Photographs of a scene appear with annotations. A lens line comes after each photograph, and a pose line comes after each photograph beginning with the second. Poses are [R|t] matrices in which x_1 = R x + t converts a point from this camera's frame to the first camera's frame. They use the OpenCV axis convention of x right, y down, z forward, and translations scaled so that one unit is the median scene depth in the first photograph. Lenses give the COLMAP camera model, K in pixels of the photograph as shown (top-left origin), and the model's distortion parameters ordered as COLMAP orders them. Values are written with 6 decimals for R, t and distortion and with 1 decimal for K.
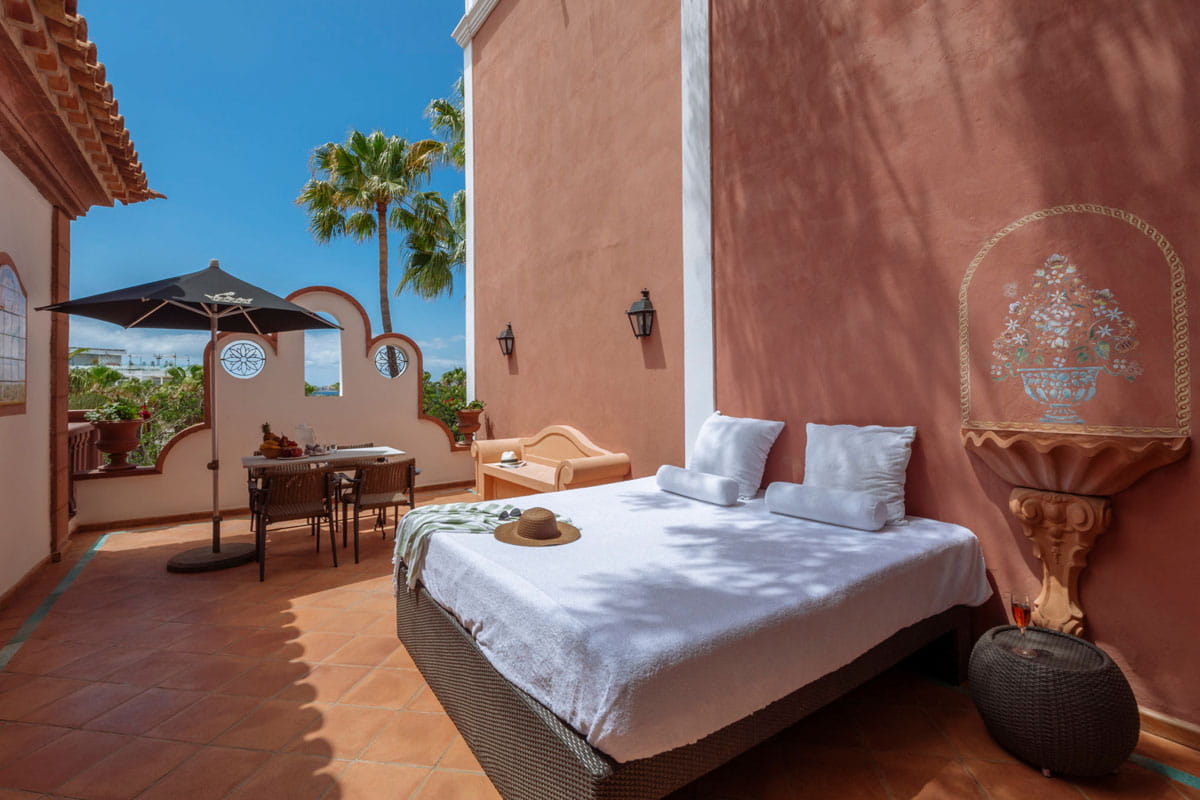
lens RADIAL K [[541.9, 0, 600.3], [0, 541.9, 381.6], [0, 0, 1]] dist [-0.000165, -0.000221]
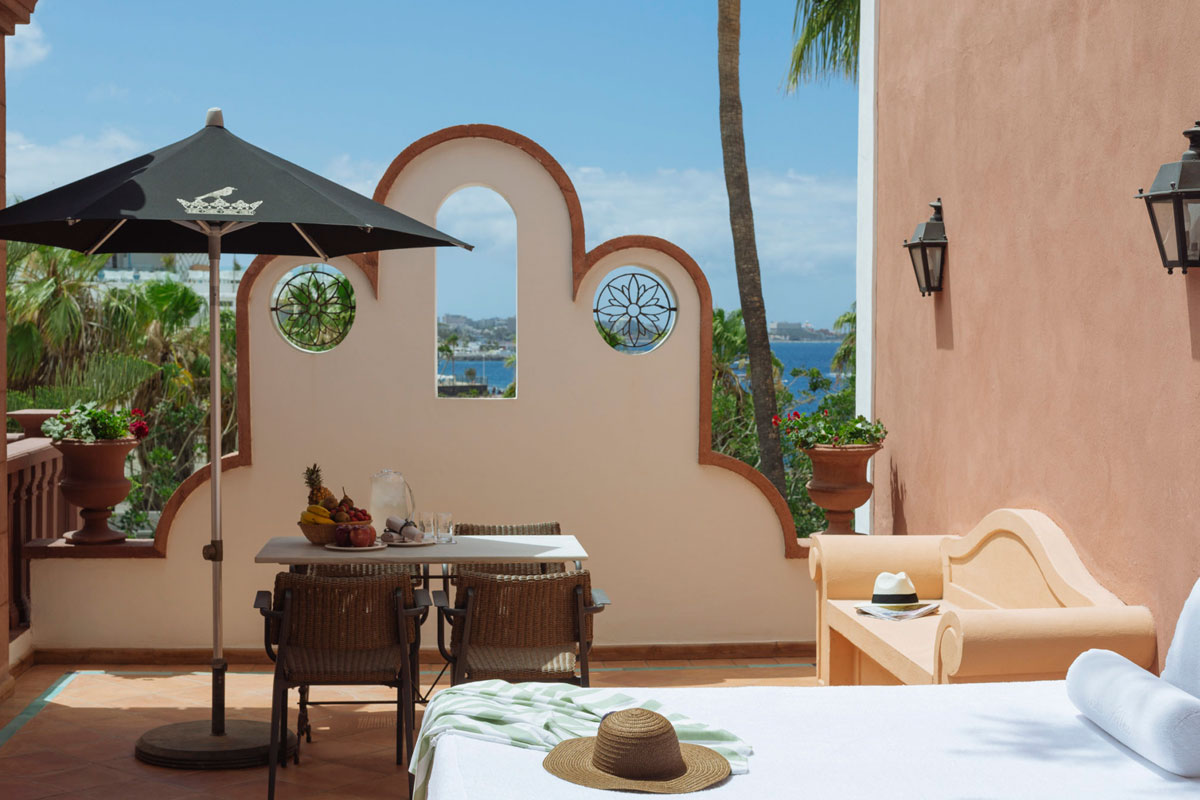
lens RADIAL K [[1951.9, 0, 600.0], [0, 1951.9, 400.0], [0, 0, 1]] dist [-0.011938, 0.011548]
pose [[0.844809, 0.036434, -0.533826, 0.407212], [-0.006137, 0.998273, 0.058421, -0.067378], [0.535032, -0.046078, 0.843574, -0.210961]]
